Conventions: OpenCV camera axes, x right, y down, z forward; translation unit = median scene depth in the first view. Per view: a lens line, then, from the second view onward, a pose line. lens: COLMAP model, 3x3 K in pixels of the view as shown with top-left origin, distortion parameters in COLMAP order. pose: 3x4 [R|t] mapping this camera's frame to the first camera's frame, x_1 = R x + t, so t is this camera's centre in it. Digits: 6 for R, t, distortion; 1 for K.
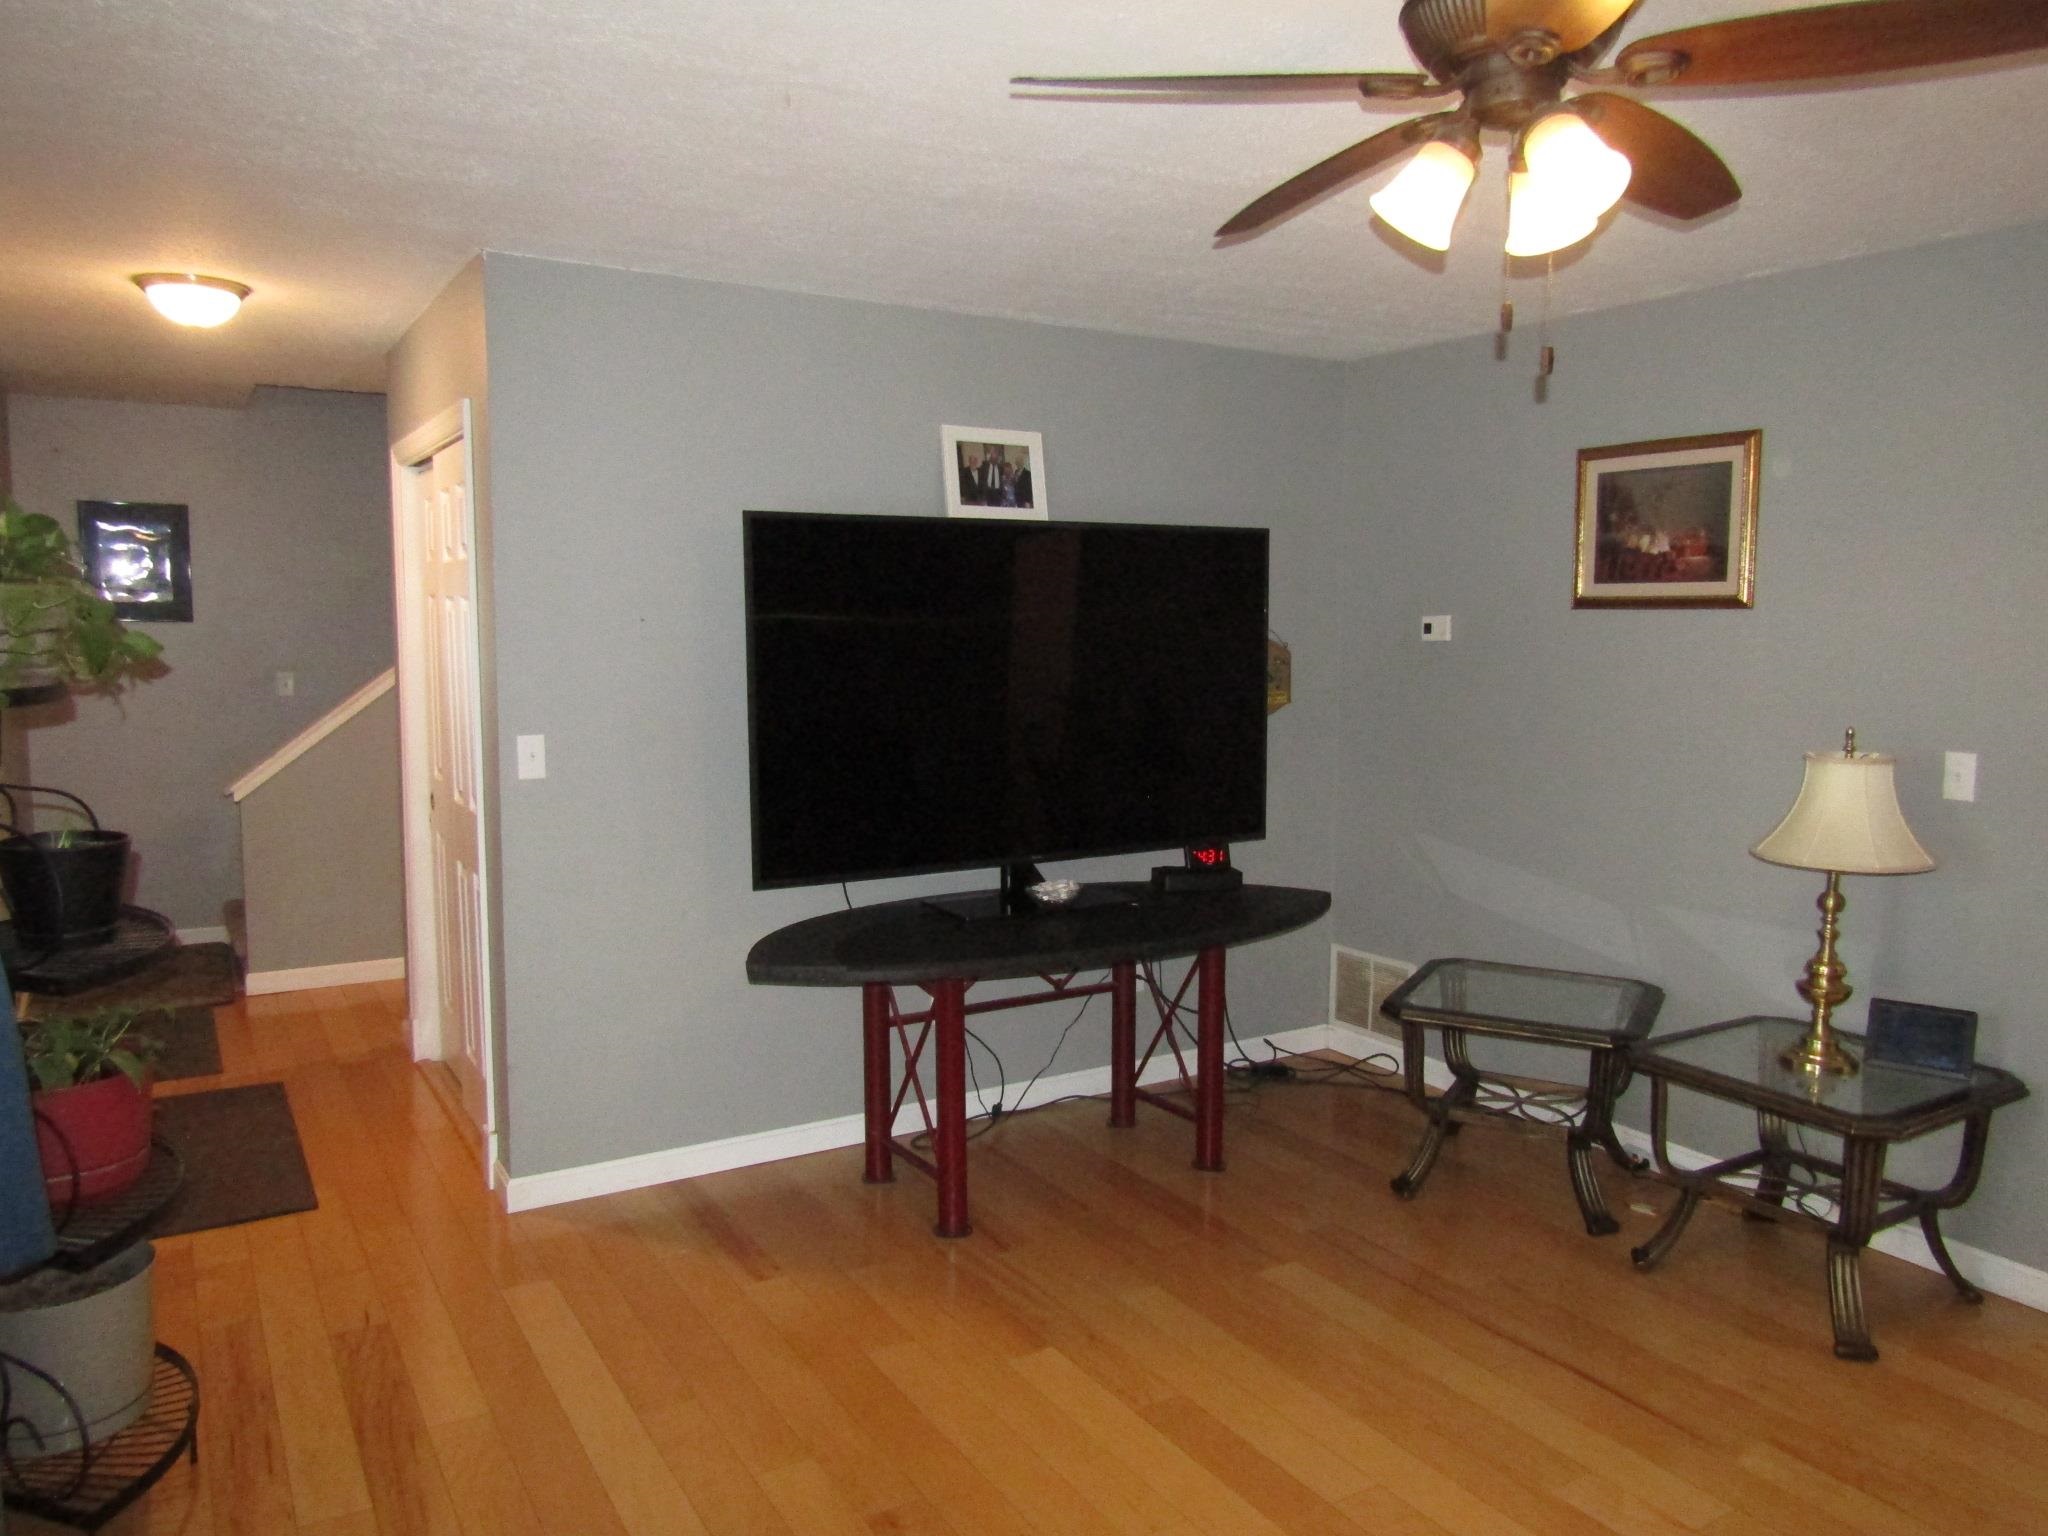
lens RADIAL K [[1464.4, 0, 1033.5], [0, 1464.4, 773.4], [0, 0, 1]] dist [-0.010466, 0.000752]
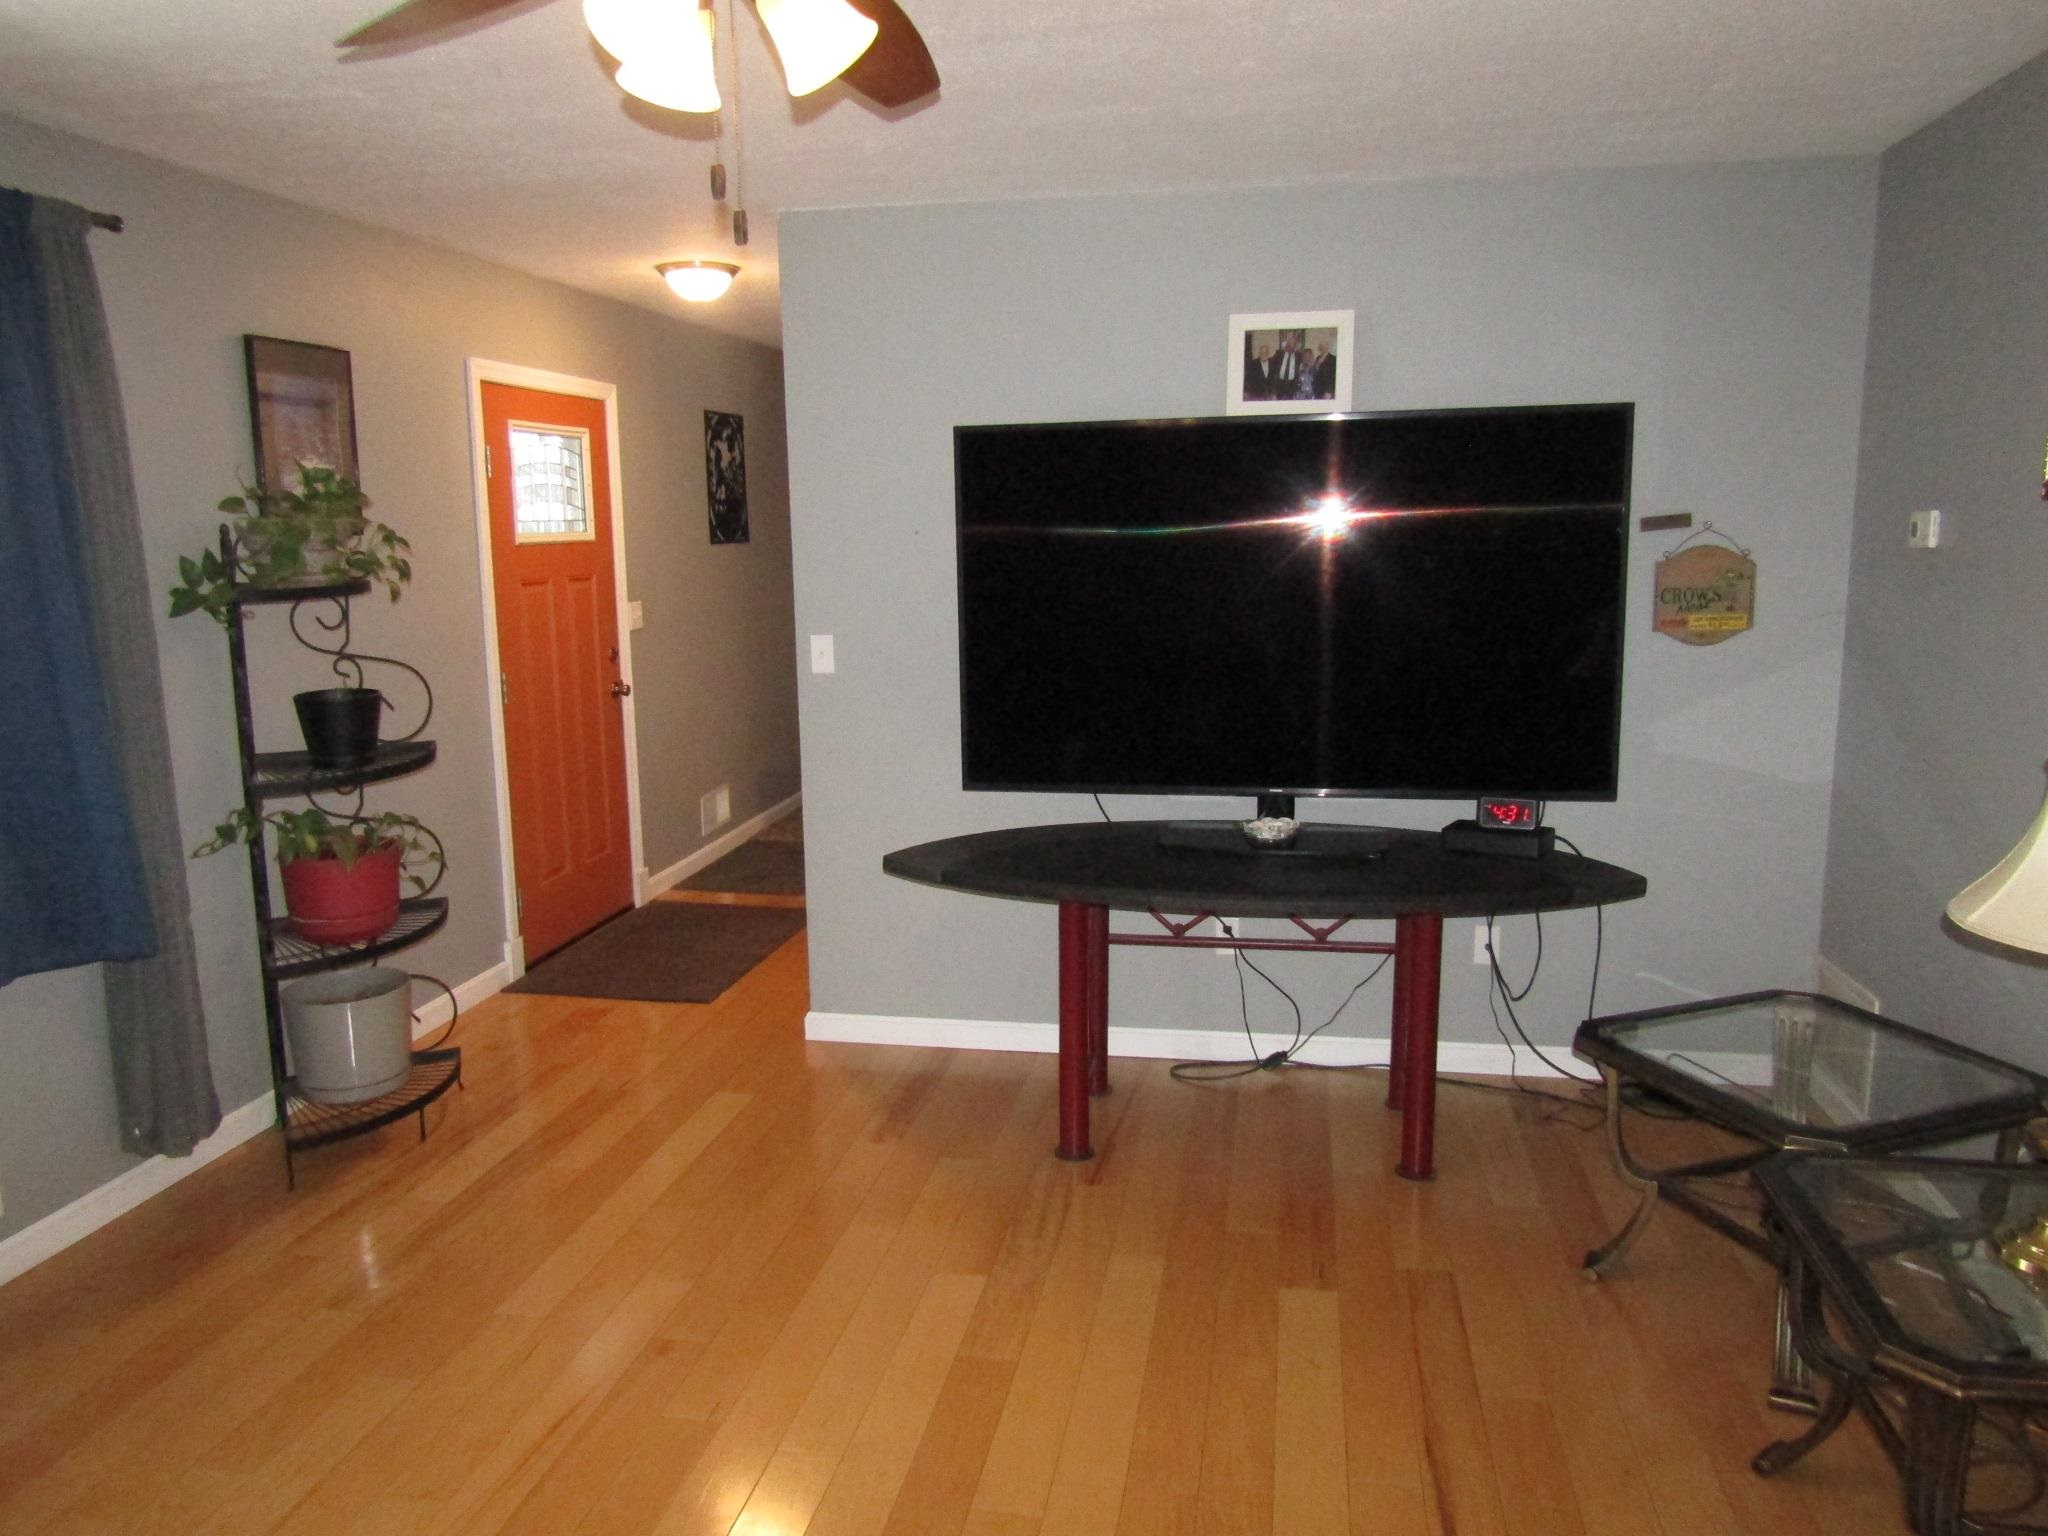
lens RADIAL K [[1464.4, 0, 1030.7], [0, 1464.4, 758.0], [0, 0, 1]] dist [-0.010466, 0.000752]
pose [[0.746371, 0.093857, -0.658879, 0.469958], [-0.051055, 0.995163, 0.083925, -0.030213], [0.663569, -0.029000, 0.747553, 0.214401]]
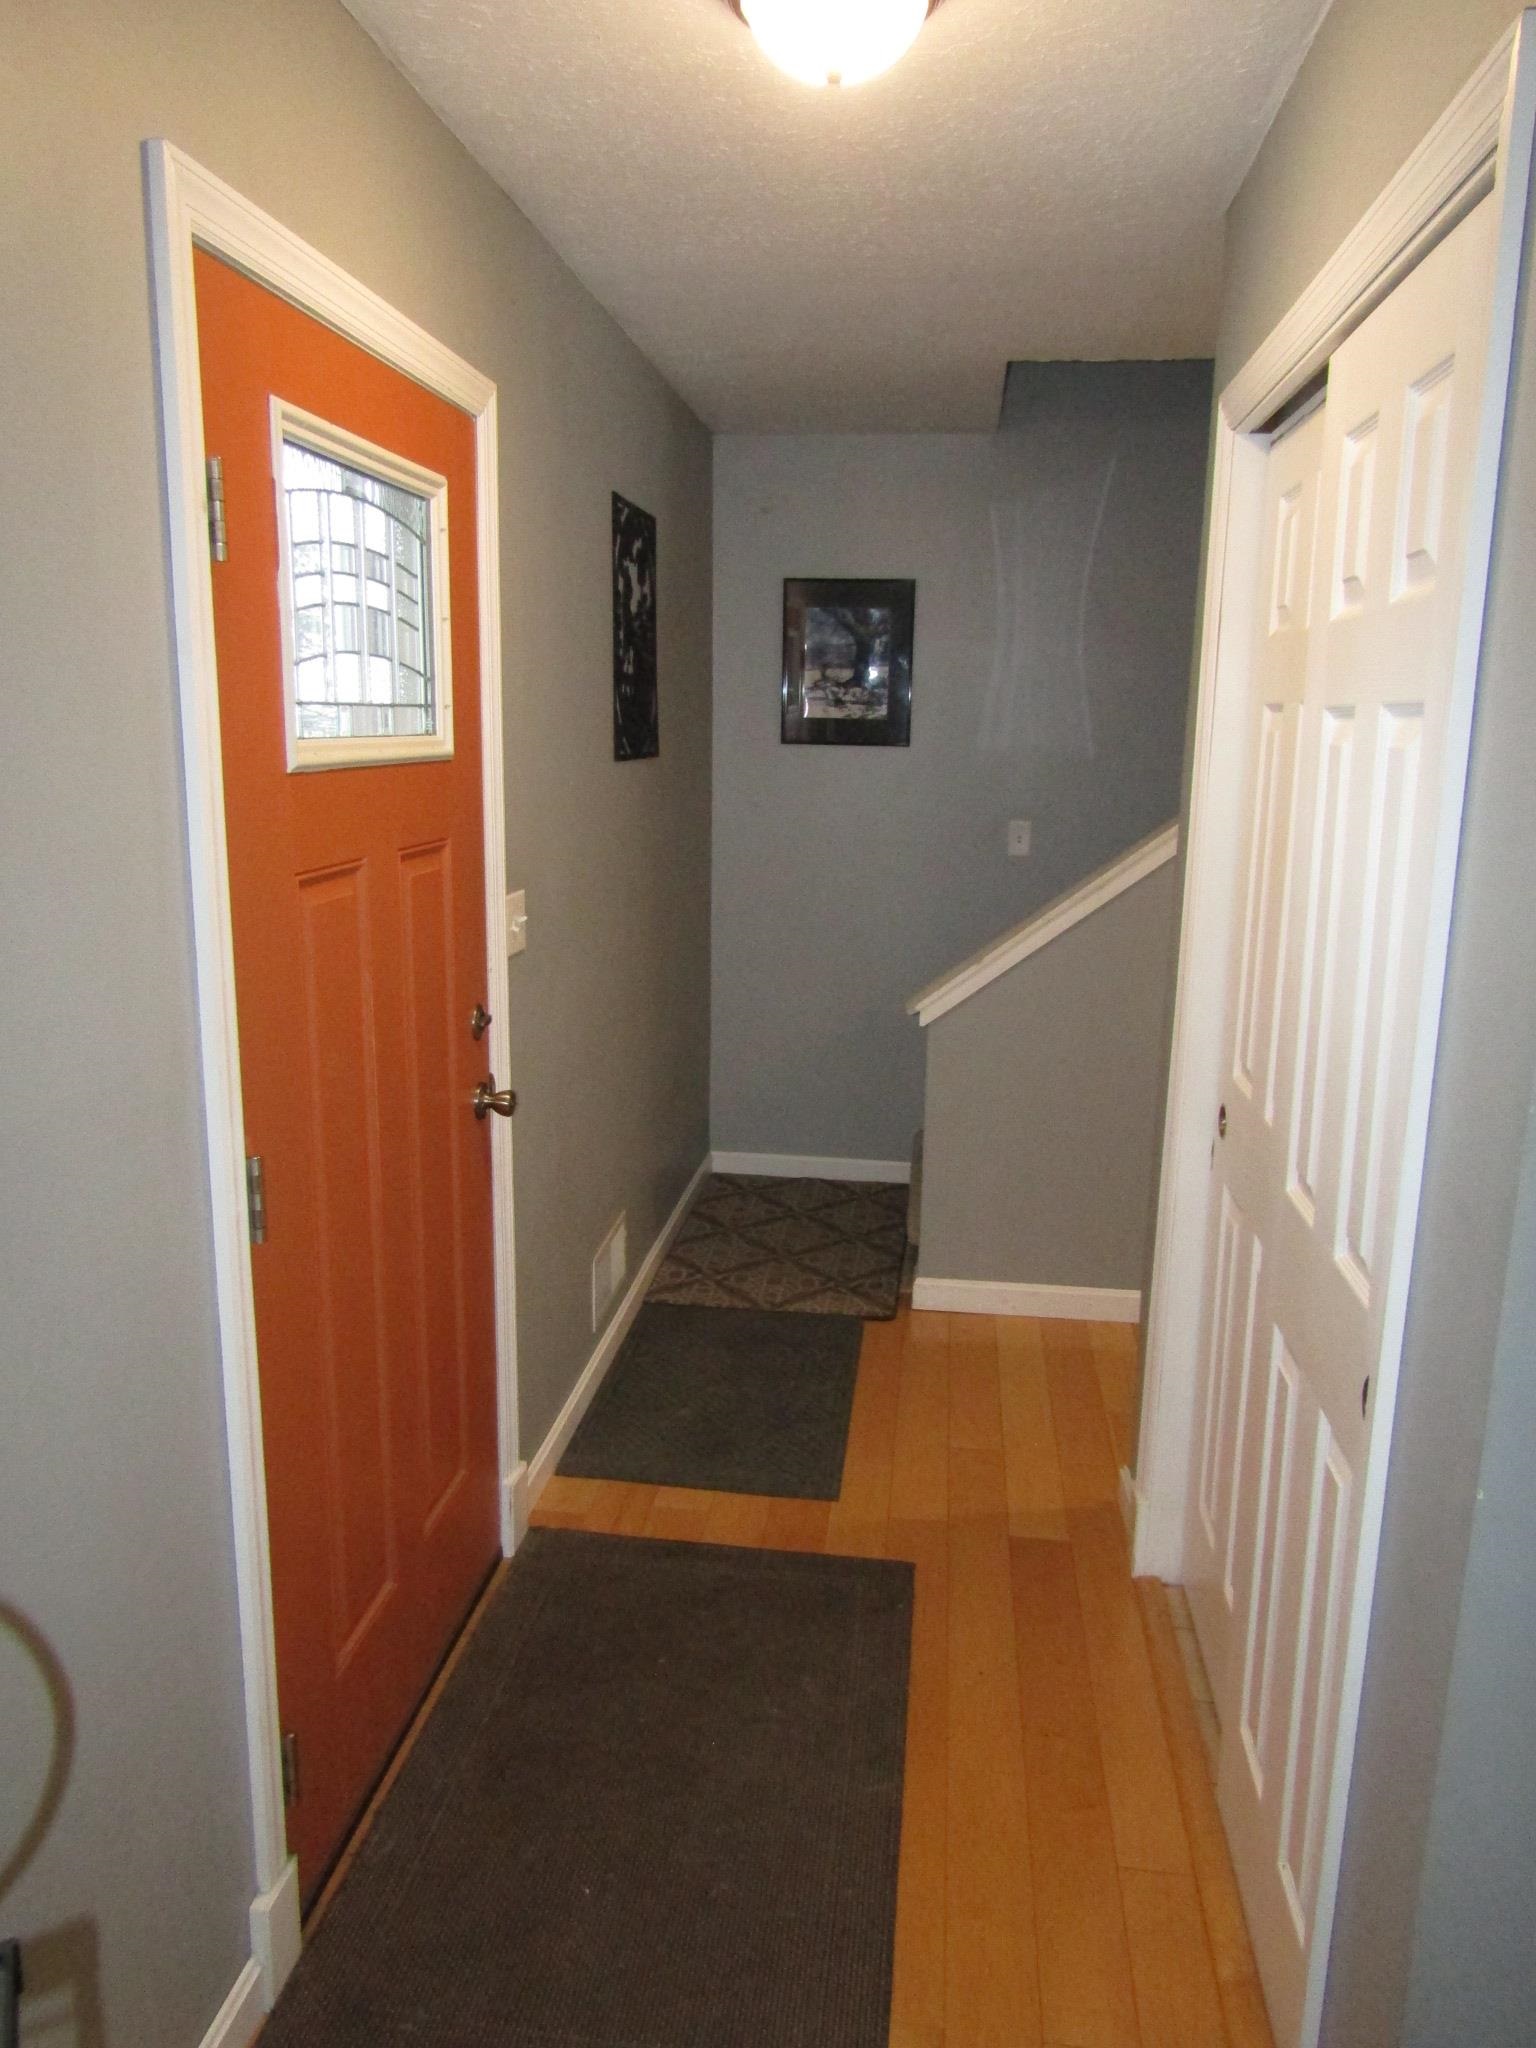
lens RADIAL K [[1464.4, 0, 774.0], [0, 1464.4, 1030.2], [0, 0, 1]] dist [-0.010466, 0.000752]
pose [[0.781108, 0.139894, -0.608523, -0.261611], [-0.078980, 0.988887, 0.125956, -0.071360], [0.619381, -0.050324, 0.783476, 0.582538]]
